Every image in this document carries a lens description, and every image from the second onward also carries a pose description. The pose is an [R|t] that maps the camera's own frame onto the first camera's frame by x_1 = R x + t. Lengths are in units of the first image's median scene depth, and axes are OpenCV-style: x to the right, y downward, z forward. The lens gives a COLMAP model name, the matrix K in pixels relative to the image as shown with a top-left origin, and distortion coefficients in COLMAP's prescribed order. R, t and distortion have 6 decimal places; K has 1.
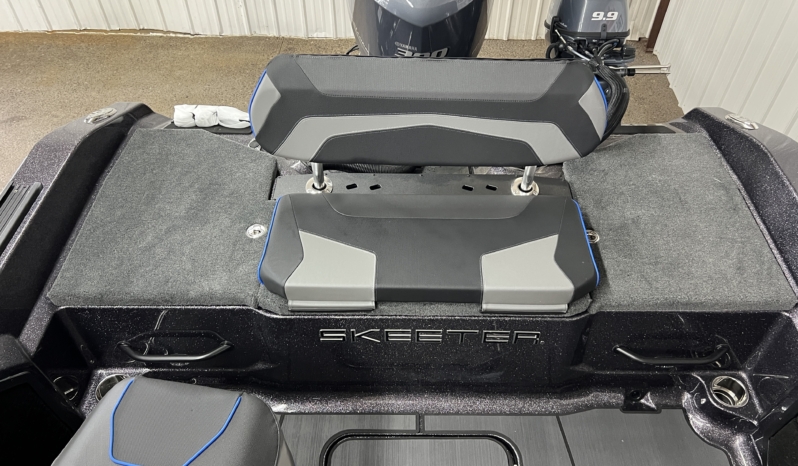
lens RADIAL K [[633.1, 0, 399.0], [0, 633.1, 233.0], [0, 0, 1]] dist [0.031116, -0.017356]
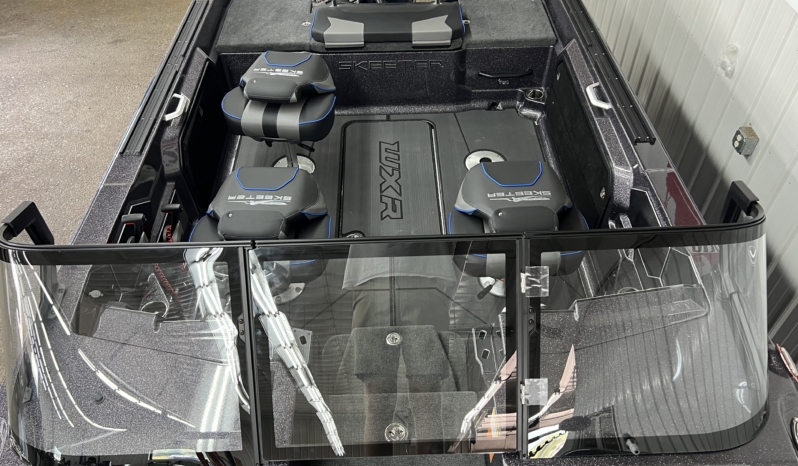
lens RADIAL K [[633.1, 0, 399.0], [0, 633.1, 233.0], [0, 0, 1]] dist [0.031116, -0.017356]
pose [[0.999568, -0.029232, 0.003055, 0.051877], [0.029275, 0.999456, -0.015170, 0.724102], [-0.002610, 0.015252, 0.999880, -1.081061]]
